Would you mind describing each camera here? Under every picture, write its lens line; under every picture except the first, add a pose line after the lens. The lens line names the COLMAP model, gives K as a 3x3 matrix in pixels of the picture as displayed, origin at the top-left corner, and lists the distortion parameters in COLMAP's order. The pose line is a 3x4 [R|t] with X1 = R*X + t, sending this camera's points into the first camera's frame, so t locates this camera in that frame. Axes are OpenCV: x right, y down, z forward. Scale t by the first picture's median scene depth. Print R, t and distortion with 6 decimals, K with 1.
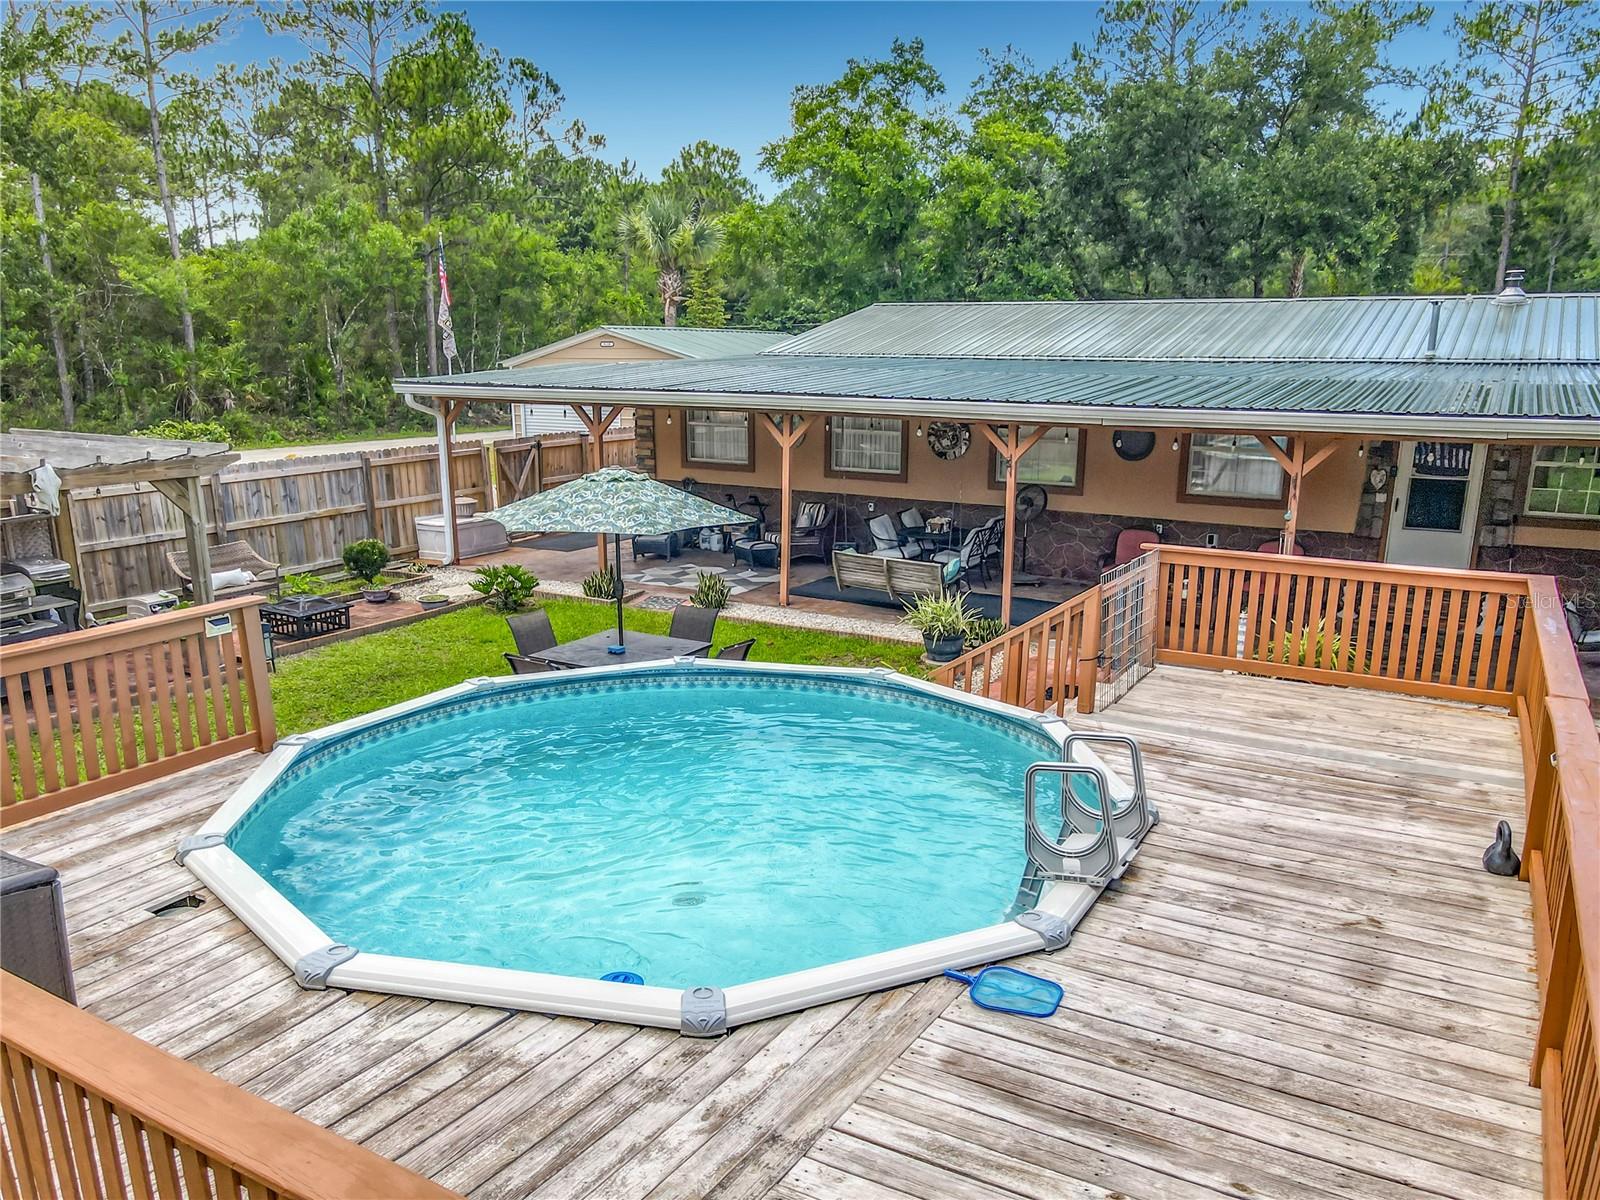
lens RADIAL K [[1168.3, 0, 815.5], [0, 1168.3, 647.7], [0, 0, 1]] dist [0.033248, 0.007690]
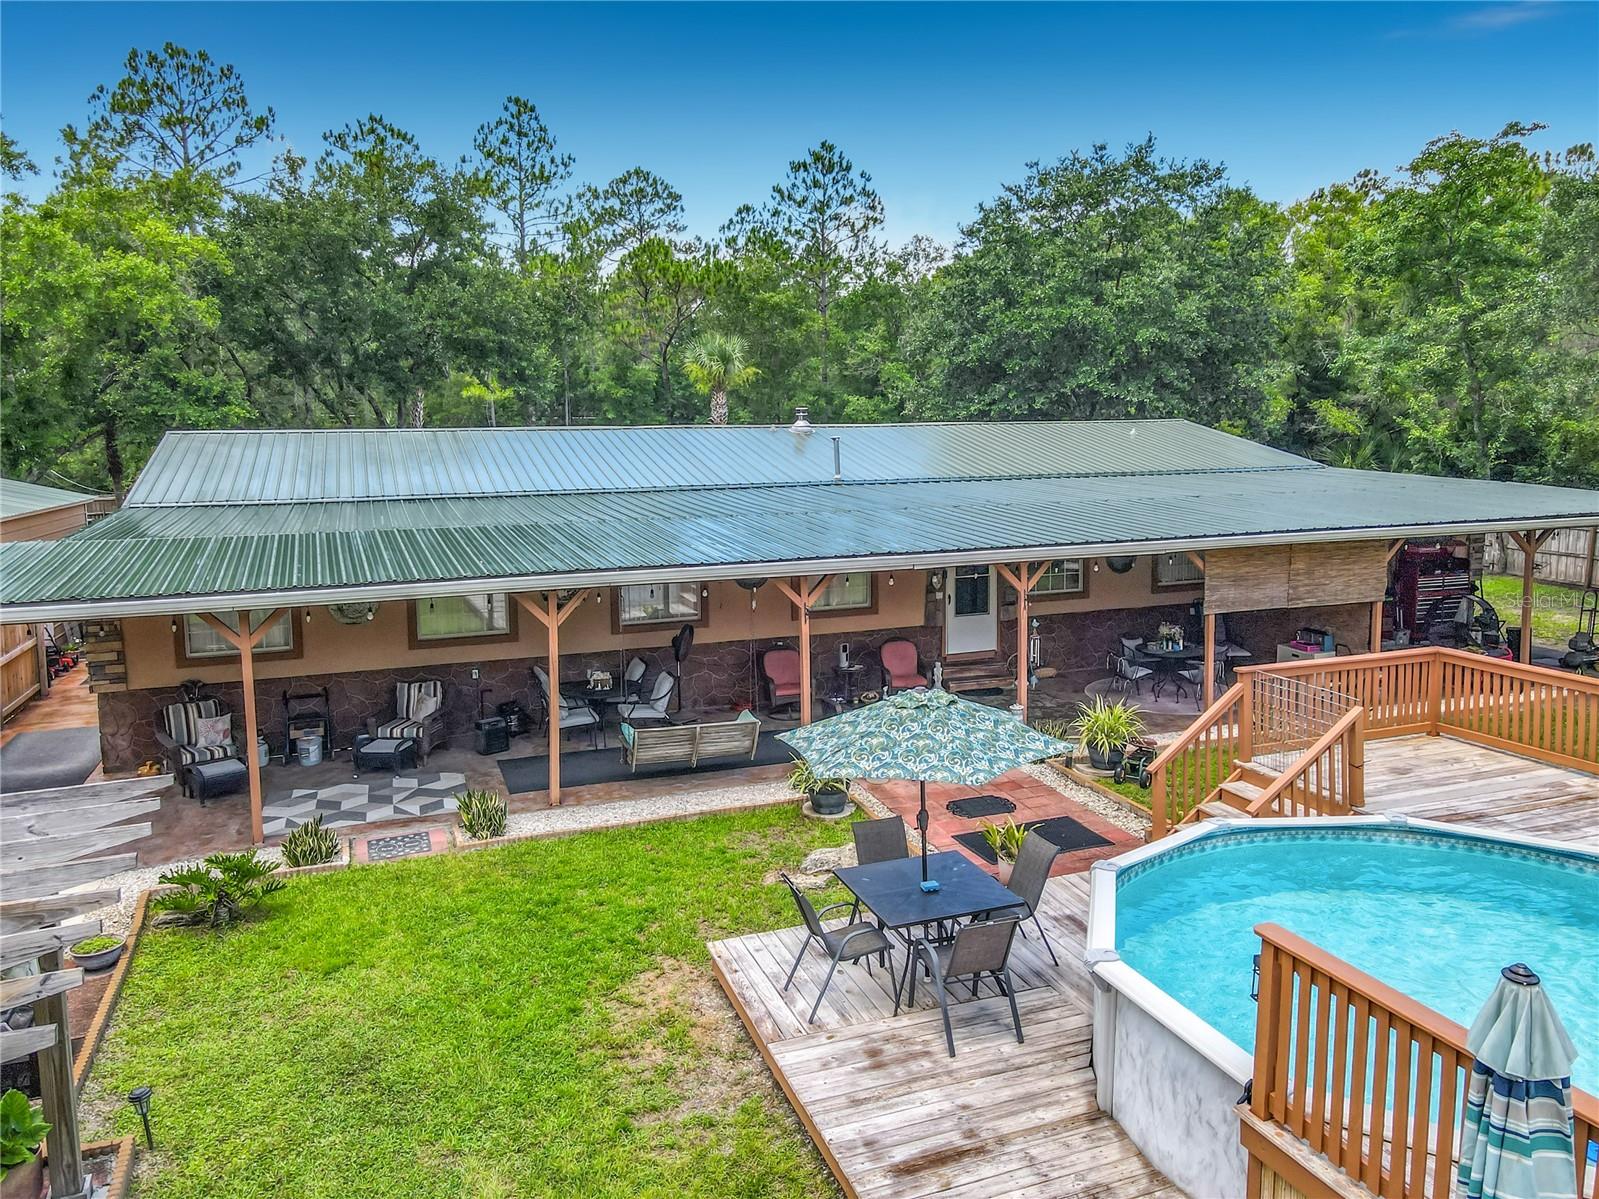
lens RADIAL K [[1155.2, 0, 809.4], [0, 1155.2, 566.6], [0, 0, 1]] dist [0.002467, 0.054597]
pose [[0.648810, -0.113927, 0.752374, -0.352878], [0.213345, 0.976308, -0.036142, -0.091936], [-0.730431, 0.183964, 0.657744, 0.177412]]
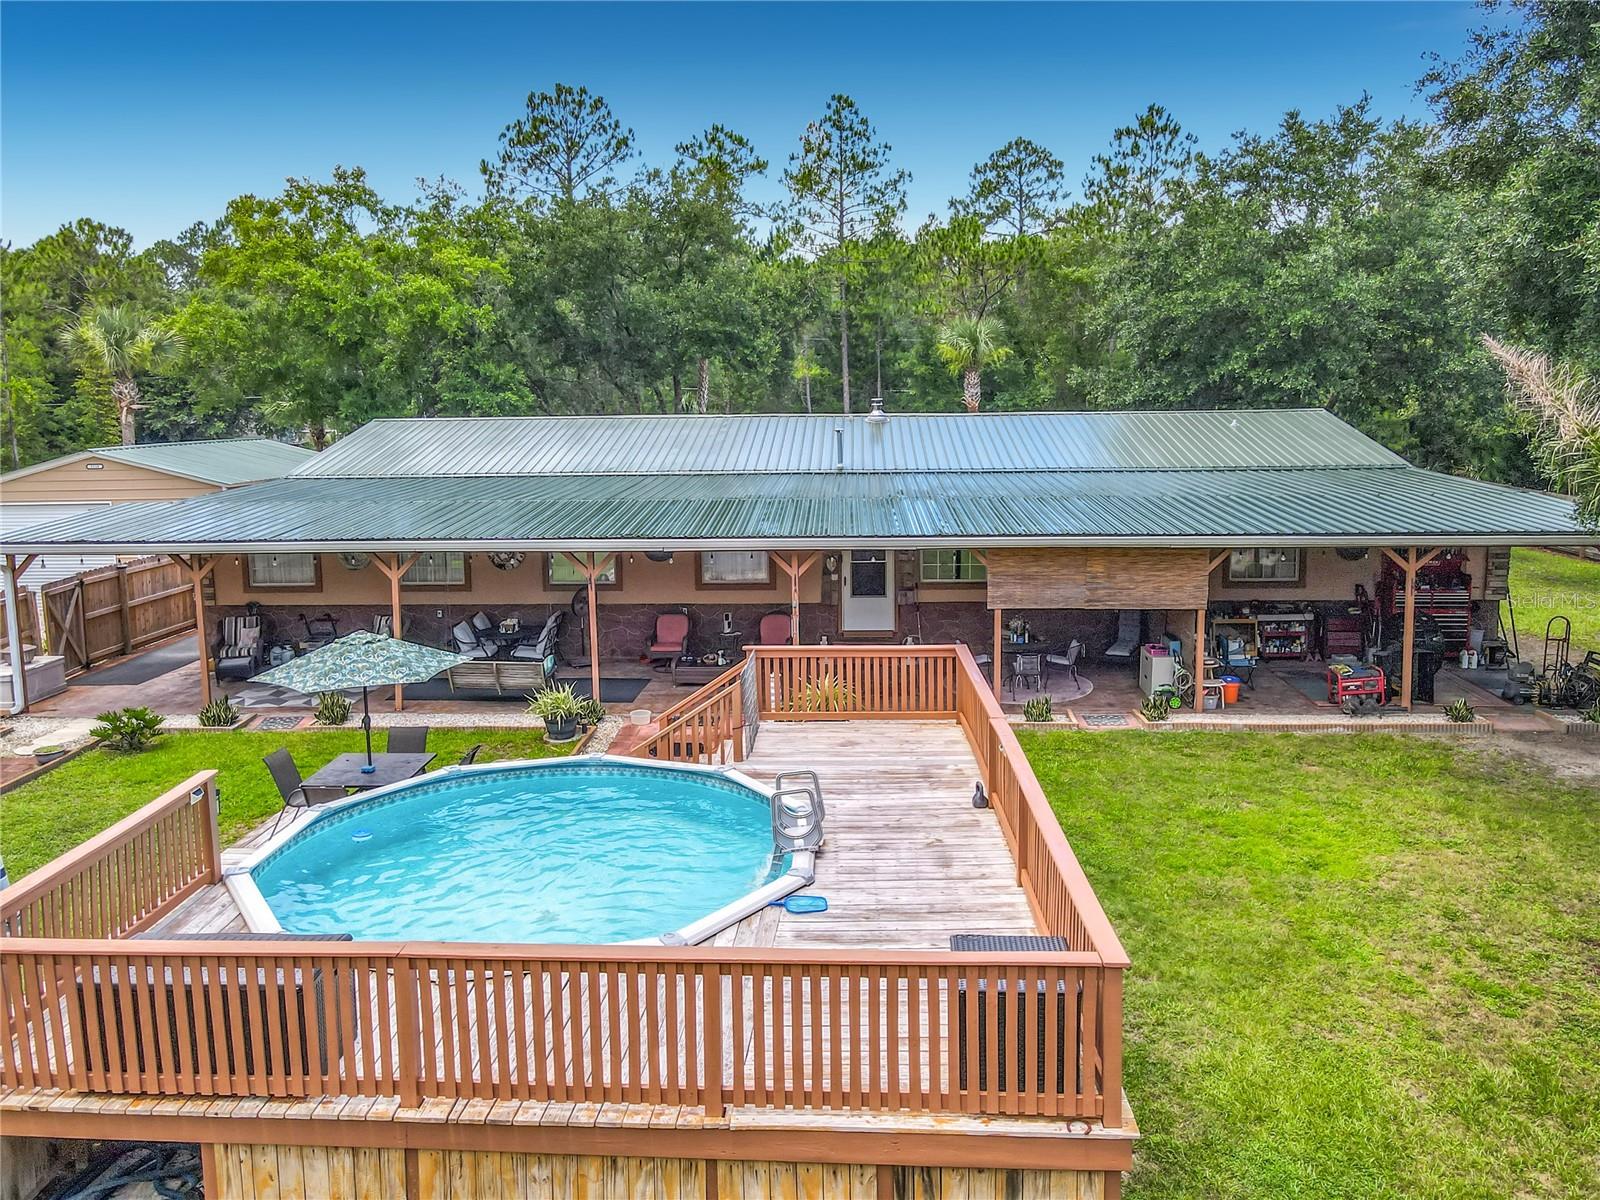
lens RADIAL K [[1170.6, 0, 774.7], [0, 1170.6, 563.1], [0, 0, 1]] dist [-0.017054, 0.000793]
pose [[0.897747, -0.085533, 0.432127, -0.125066], [0.134841, 0.987239, -0.084723, -0.022068], [-0.419366, 0.134329, 0.897824, -0.155075]]
